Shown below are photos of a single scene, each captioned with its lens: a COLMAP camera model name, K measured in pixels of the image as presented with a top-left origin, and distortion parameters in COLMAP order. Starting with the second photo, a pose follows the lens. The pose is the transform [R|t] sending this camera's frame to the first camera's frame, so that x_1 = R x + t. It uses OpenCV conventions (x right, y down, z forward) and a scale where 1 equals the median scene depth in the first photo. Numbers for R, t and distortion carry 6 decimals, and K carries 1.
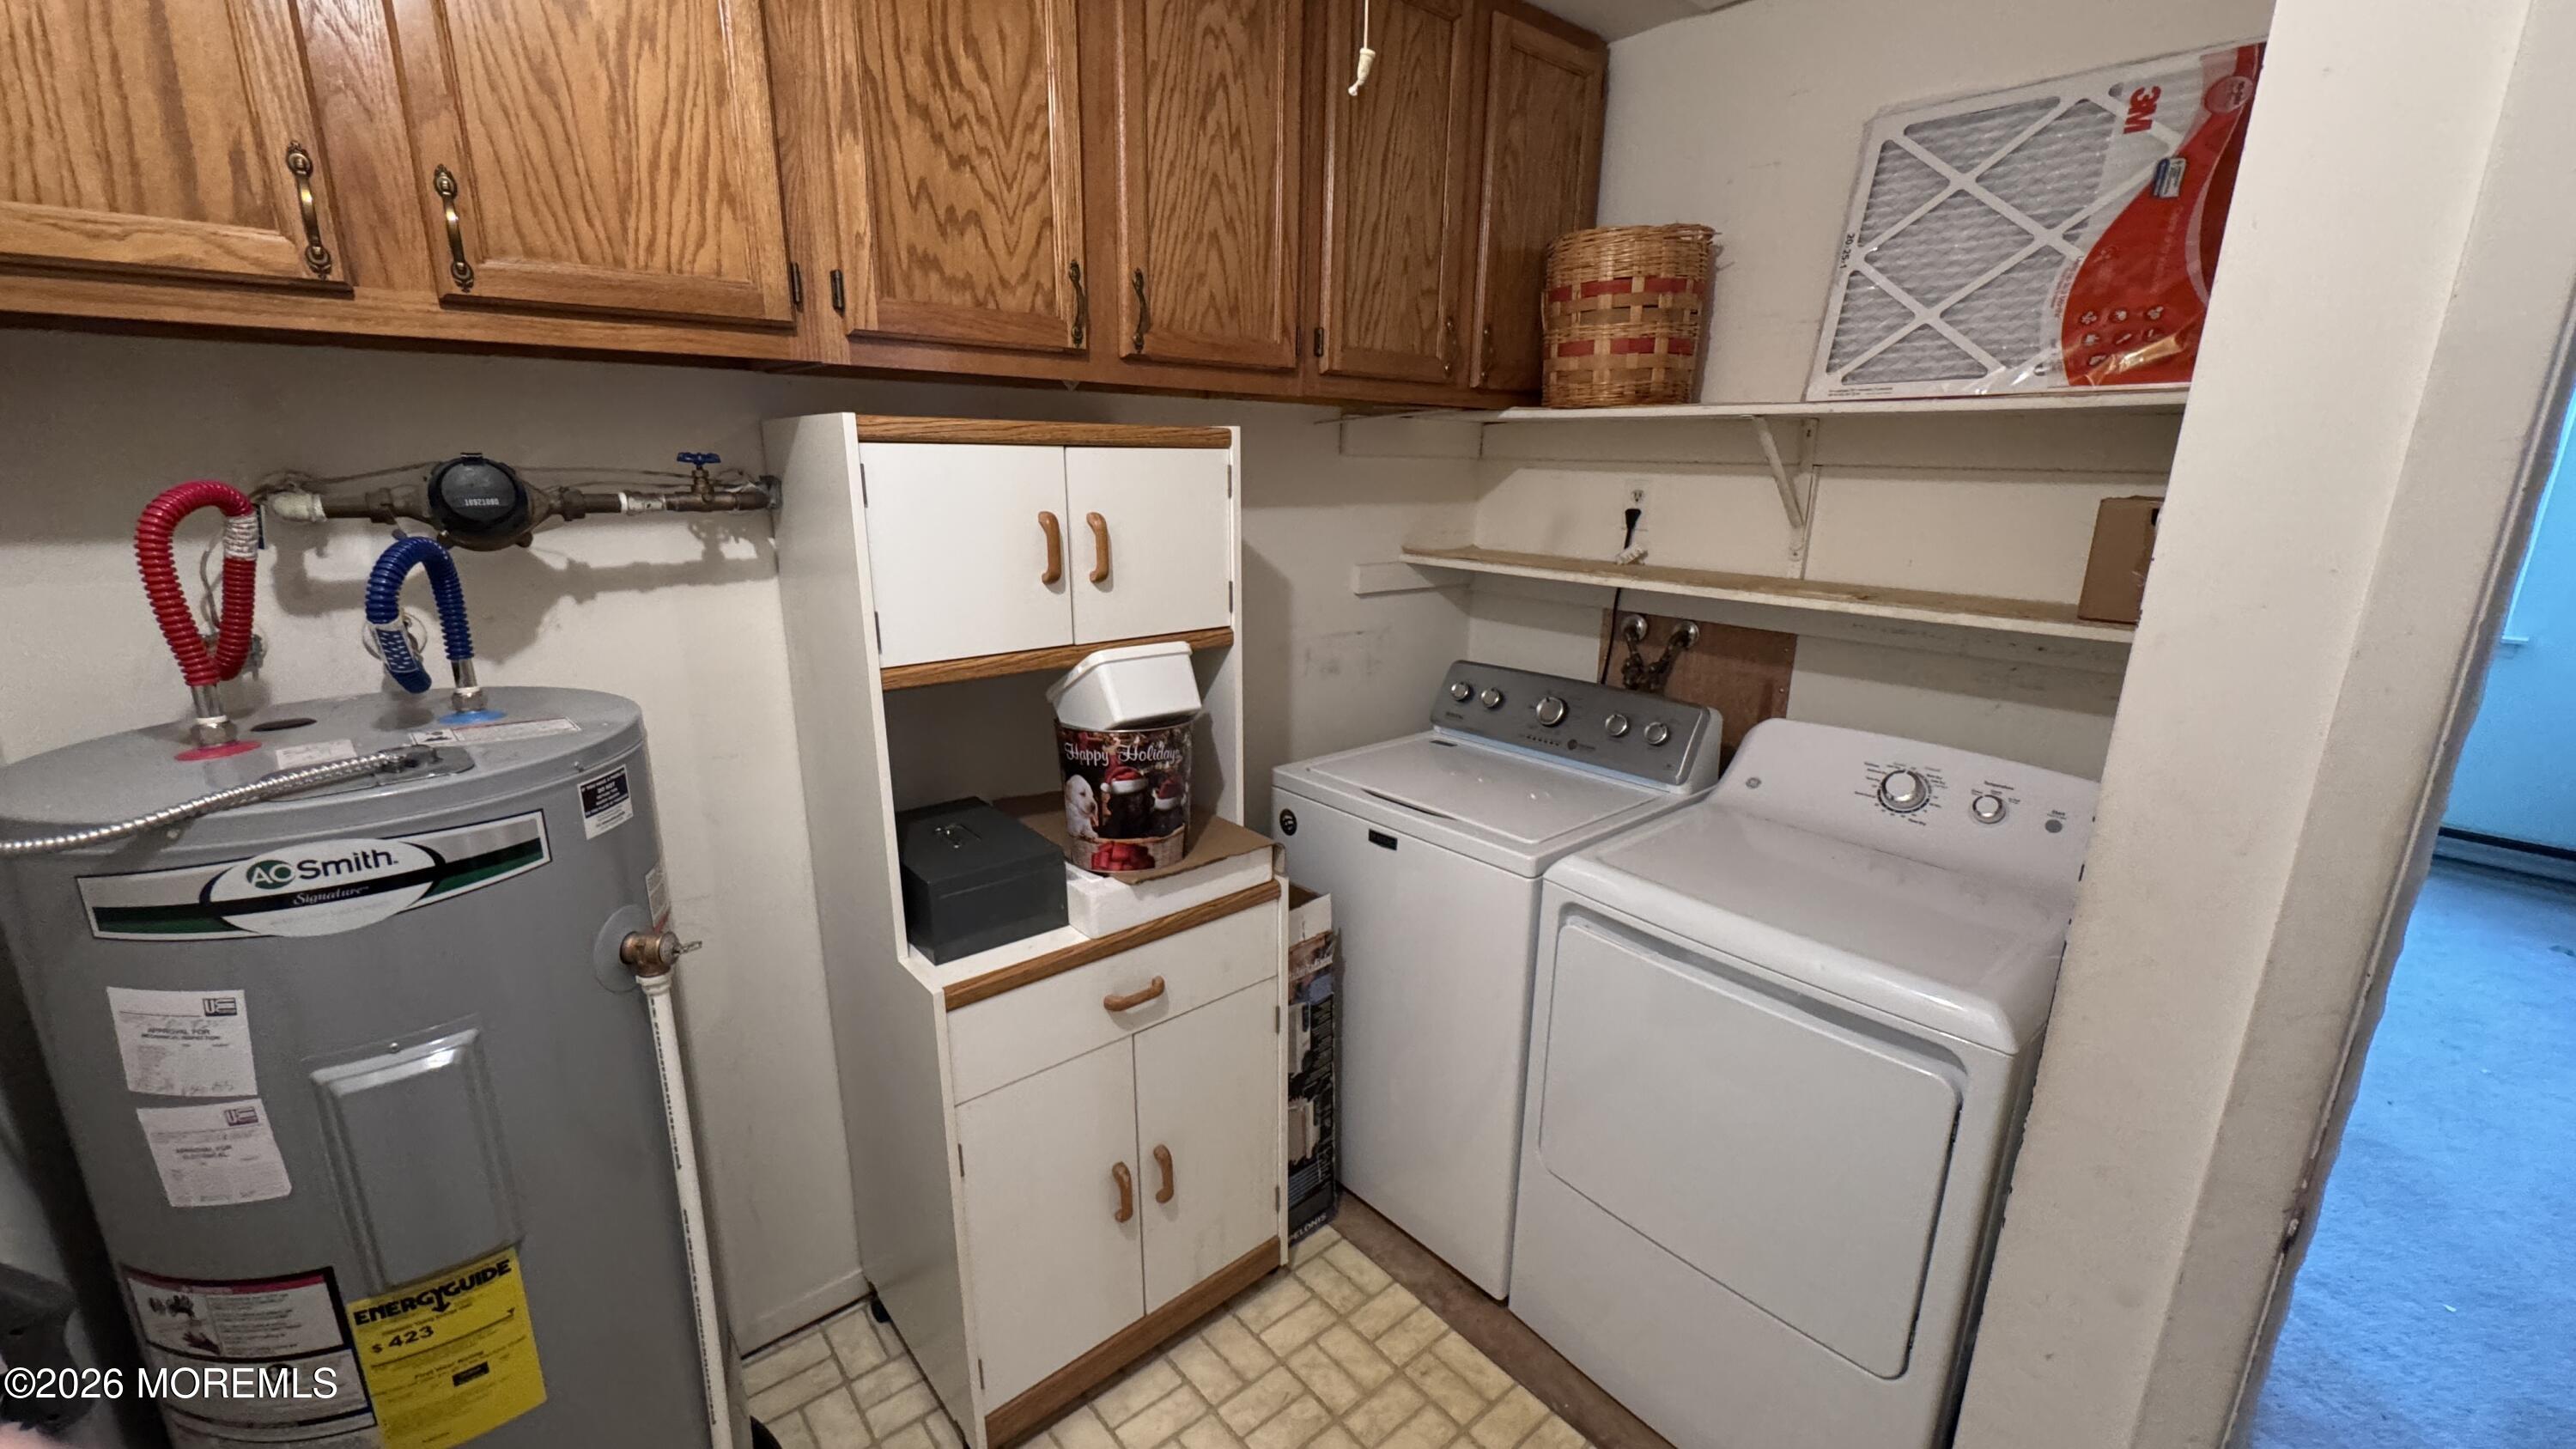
lens RADIAL K [[1027.7, 0, 1289.7], [0, 1027.7, 724.4], [0, 0, 1]] dist [-0.001547, -0.000012]
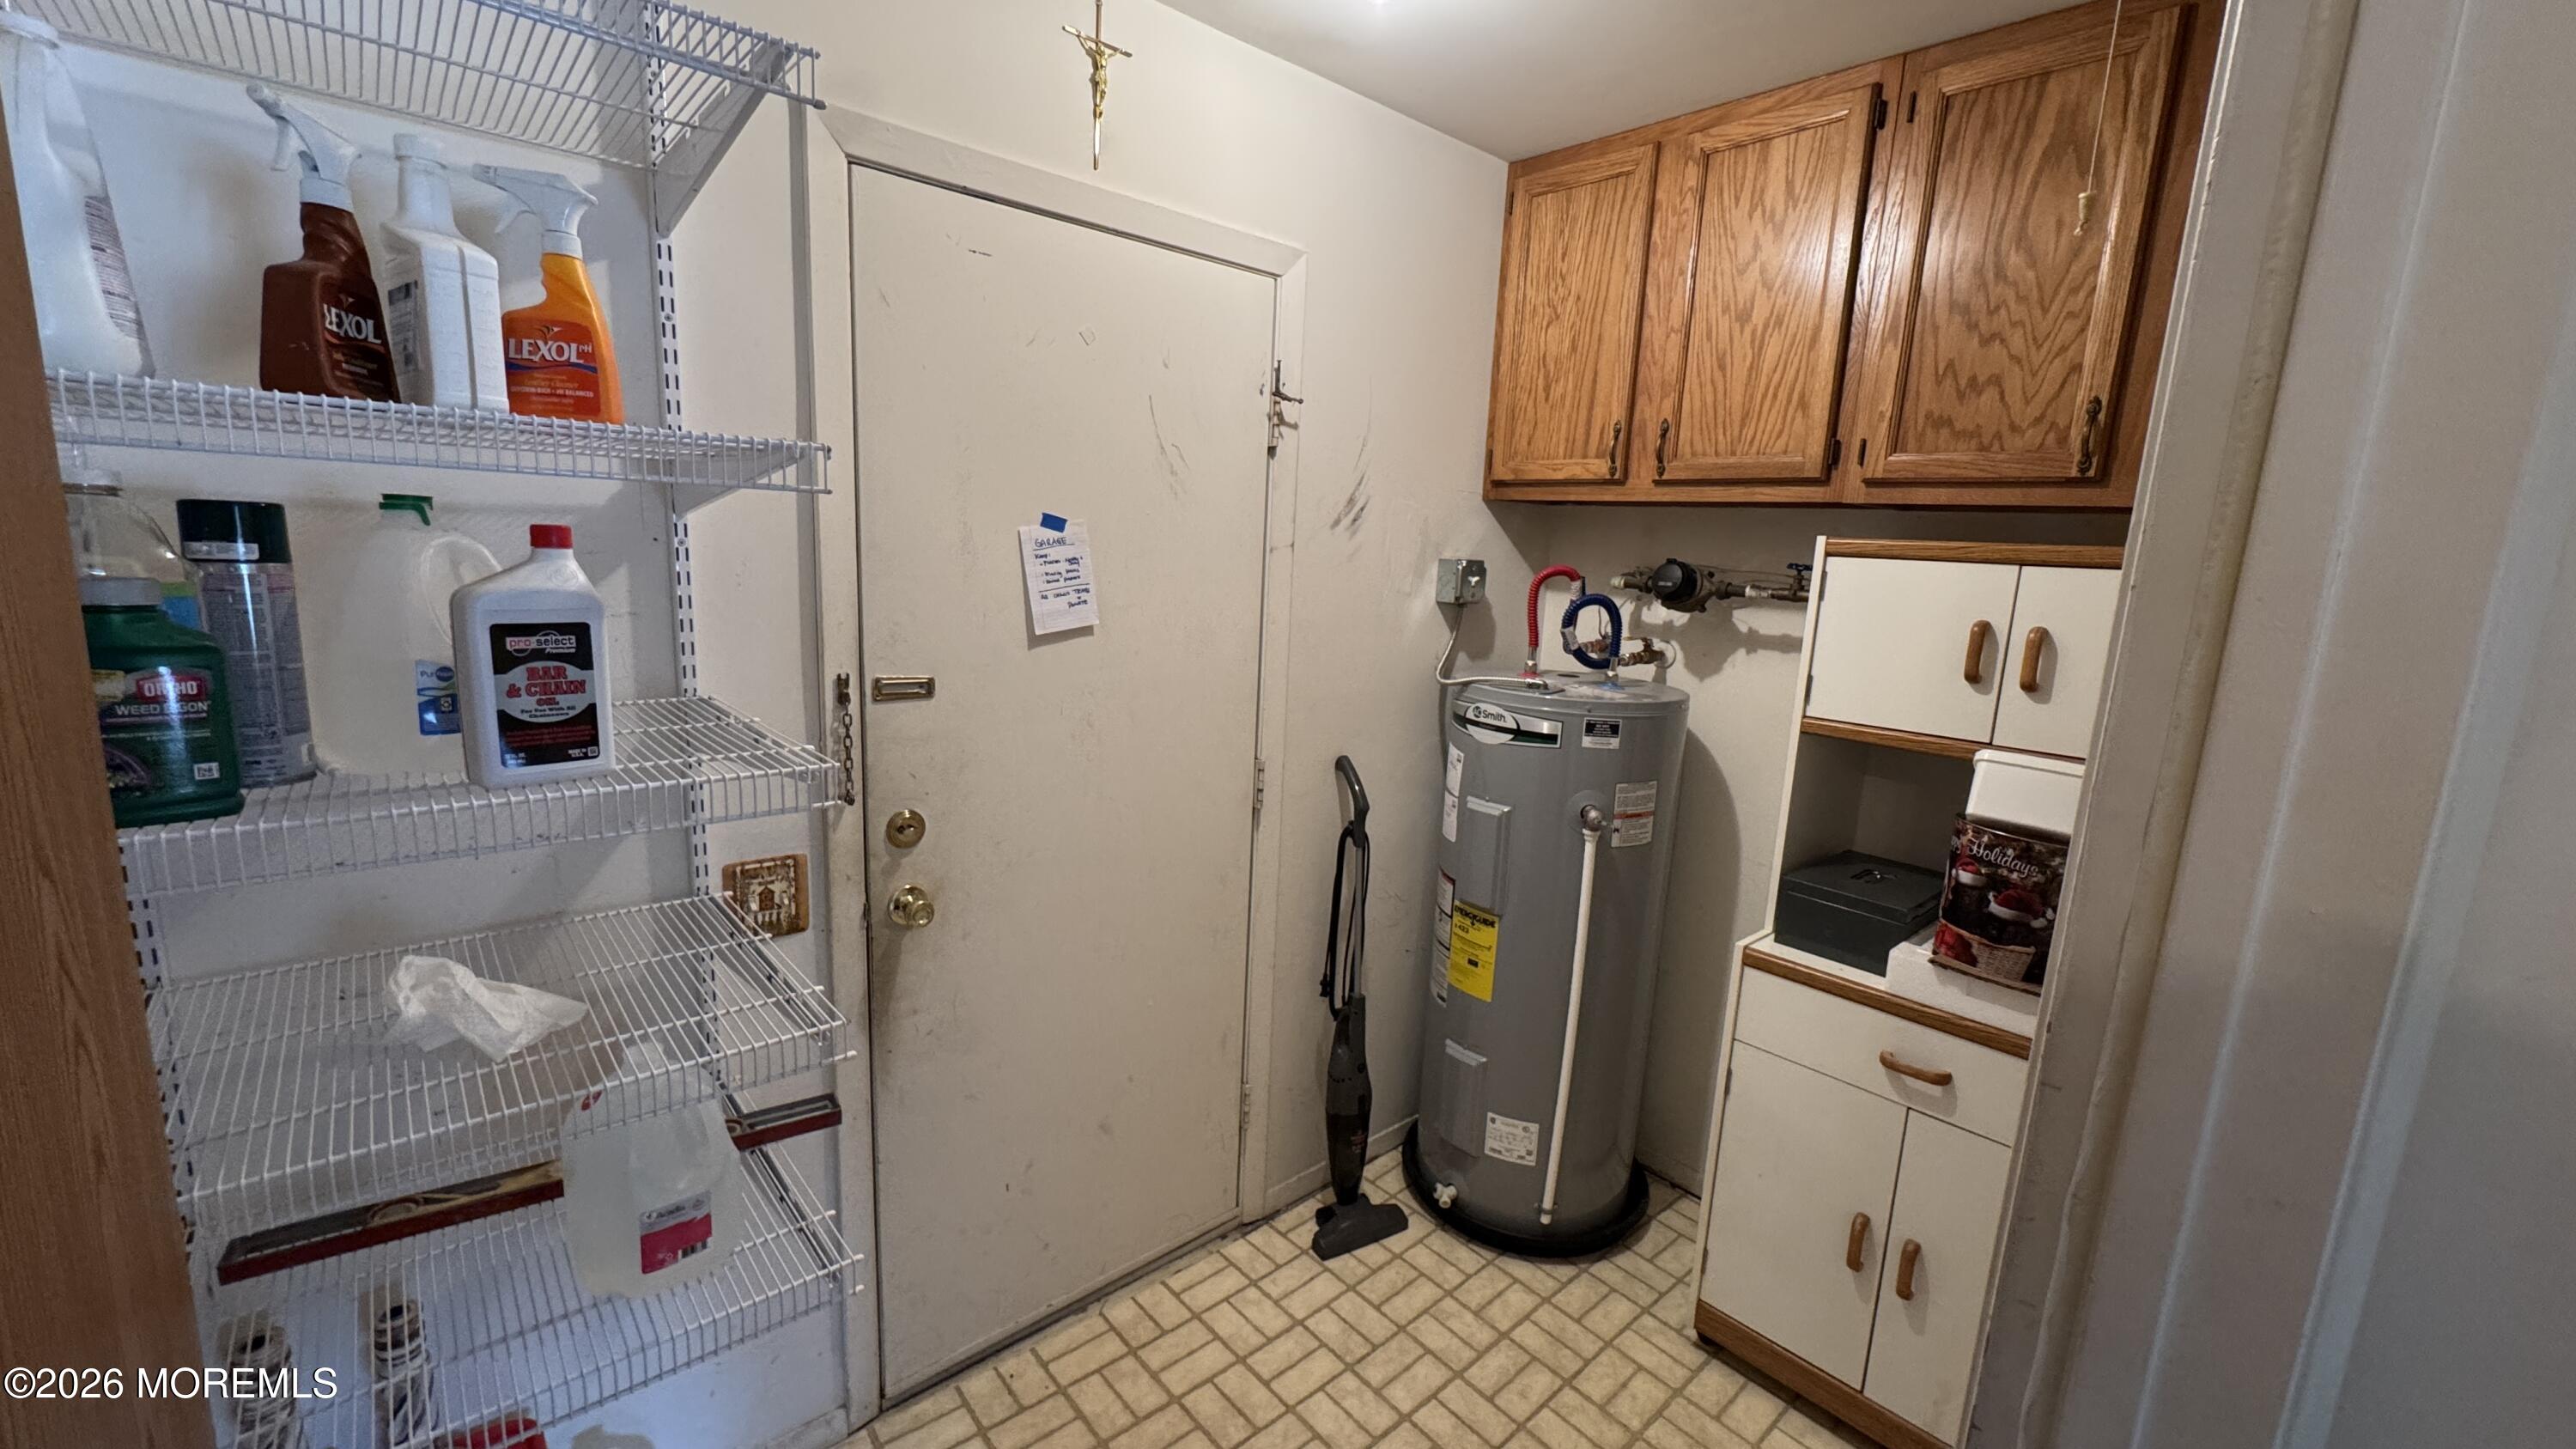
lens RADIAL K [[1027.7, 0, 1291.8], [0, 1027.7, 724.3], [0, 0, 1]] dist [-0.001547, -0.000012]
pose [[0.024128, 0.165386, -0.985934, 0.943910], [-0.300282, 0.941879, 0.150647, -0.043943], [0.953545, 0.292424, 0.072388, 0.241846]]
